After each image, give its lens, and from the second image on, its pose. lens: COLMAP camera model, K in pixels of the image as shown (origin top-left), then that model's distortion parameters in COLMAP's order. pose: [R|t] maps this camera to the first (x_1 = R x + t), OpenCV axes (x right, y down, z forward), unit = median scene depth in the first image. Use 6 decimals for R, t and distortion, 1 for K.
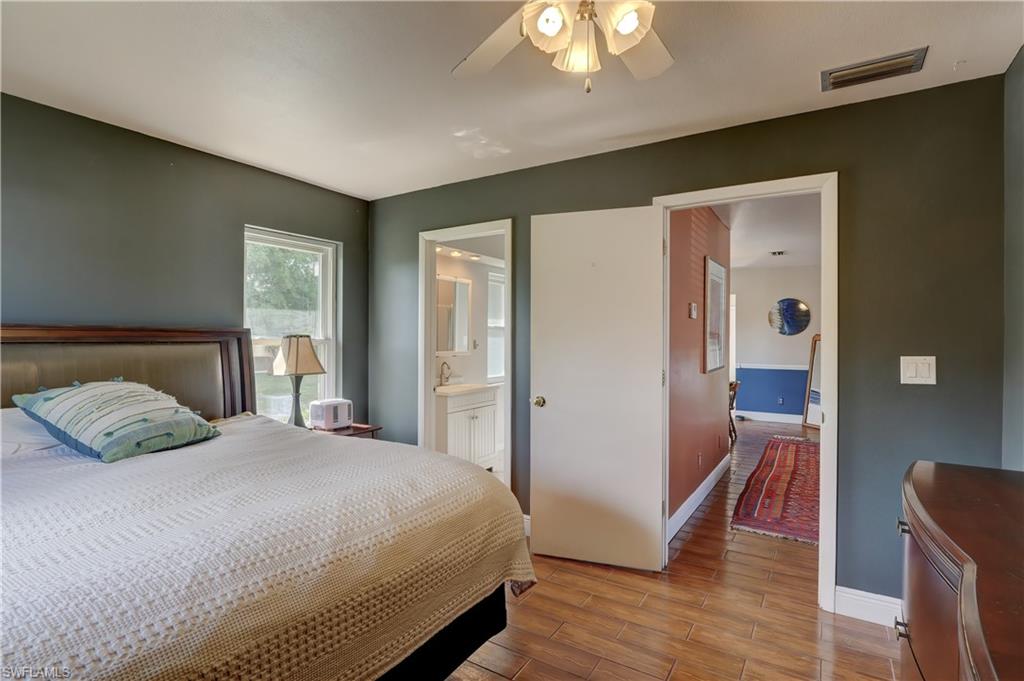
lens RADIAL K [[503.7, 0, 510.2], [0, 503.7, 337.0], [0, 0, 1]] dist [-0.010508, -0.001508]
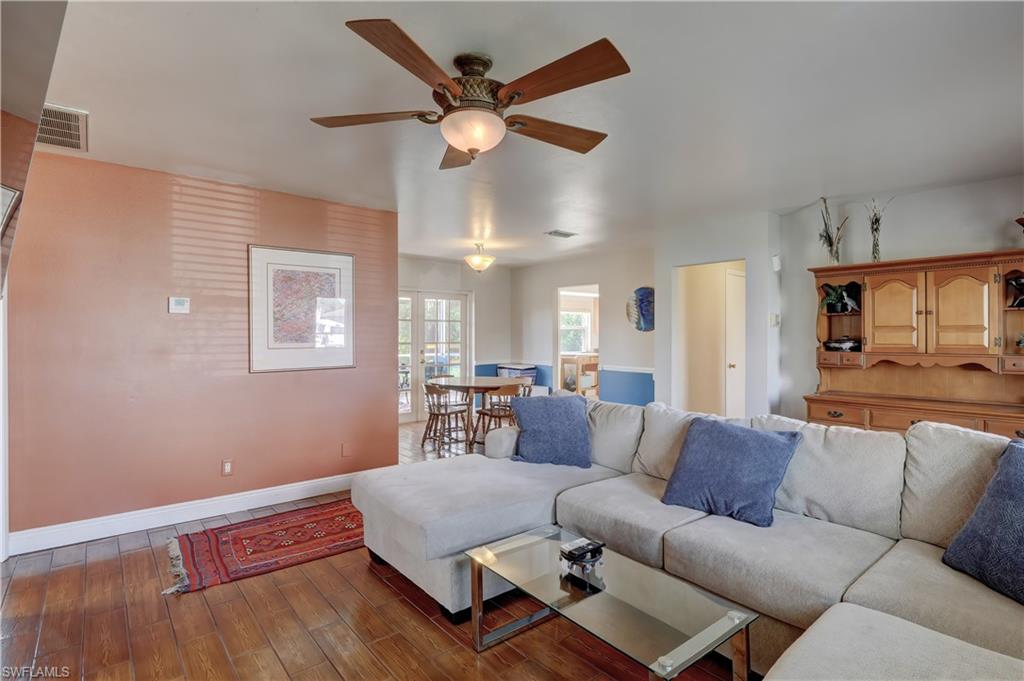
lens RADIAL K [[503.7, 0, 510.2], [0, 503.7, 337.0], [0, 0, 1]] dist [-0.010508, -0.001508]
pose [[0.950910, -0.003635, -0.309445, 0.610408], [0.004719, 0.999985, 0.002752, 0.002438], [0.309431, -0.004077, 0.950913, 0.147449]]
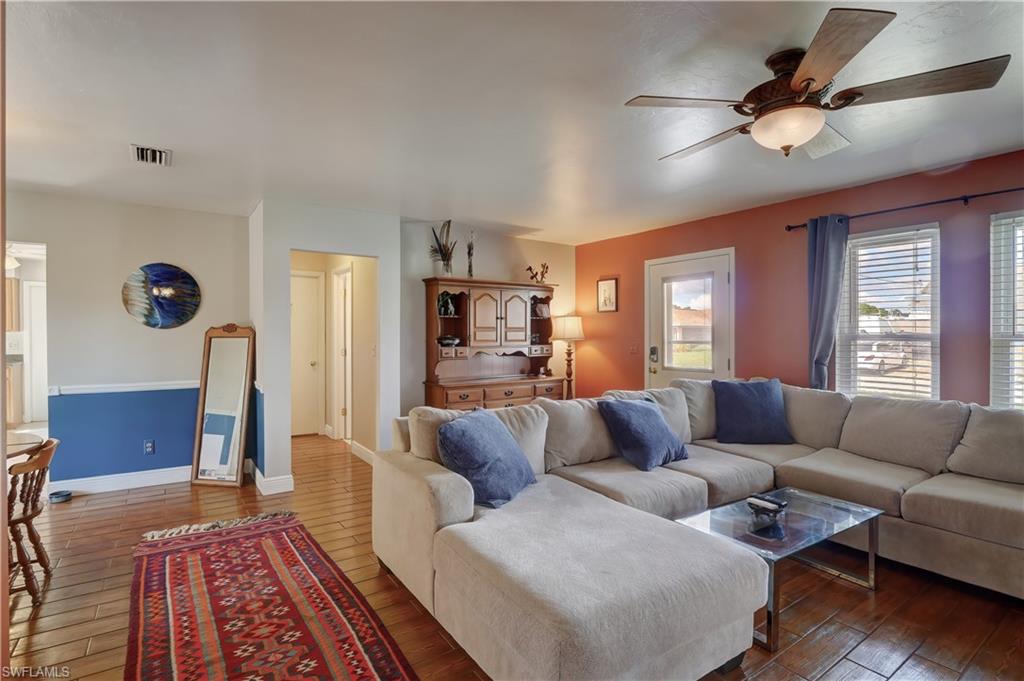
lens RADIAL K [[503.7, 0, 510.2], [0, 503.7, 337.0], [0, 0, 1]] dist [-0.010508, -0.001508]
pose [[0.399366, -0.010710, 0.916729, 0.198596], [0.003148, 0.999942, 0.010311, 0.001438], [-0.916786, -0.001232, 0.399376, 0.425377]]
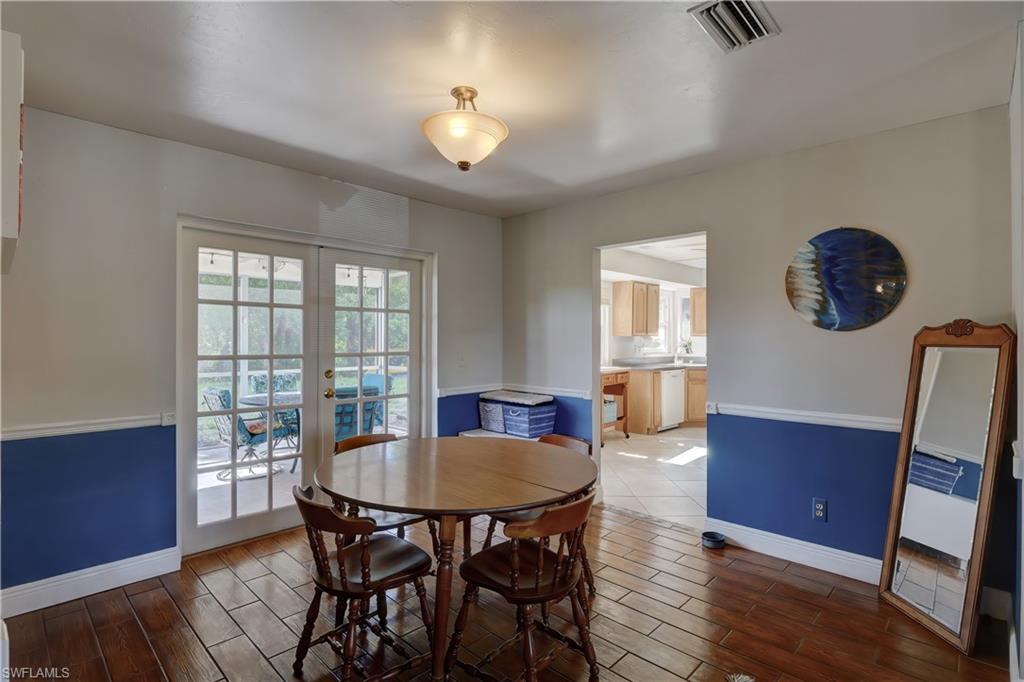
lens RADIAL K [[503.7, 0, 510.2], [0, 503.7, 337.5], [0, 0, 1]] dist [-0.010508, -0.001508]
pose [[0.978783, -0.004580, -0.204846, 0.402737], [0.003944, 0.999986, -0.003512, 0.001829], [0.204859, 0.002629, 0.978788, 0.610088]]
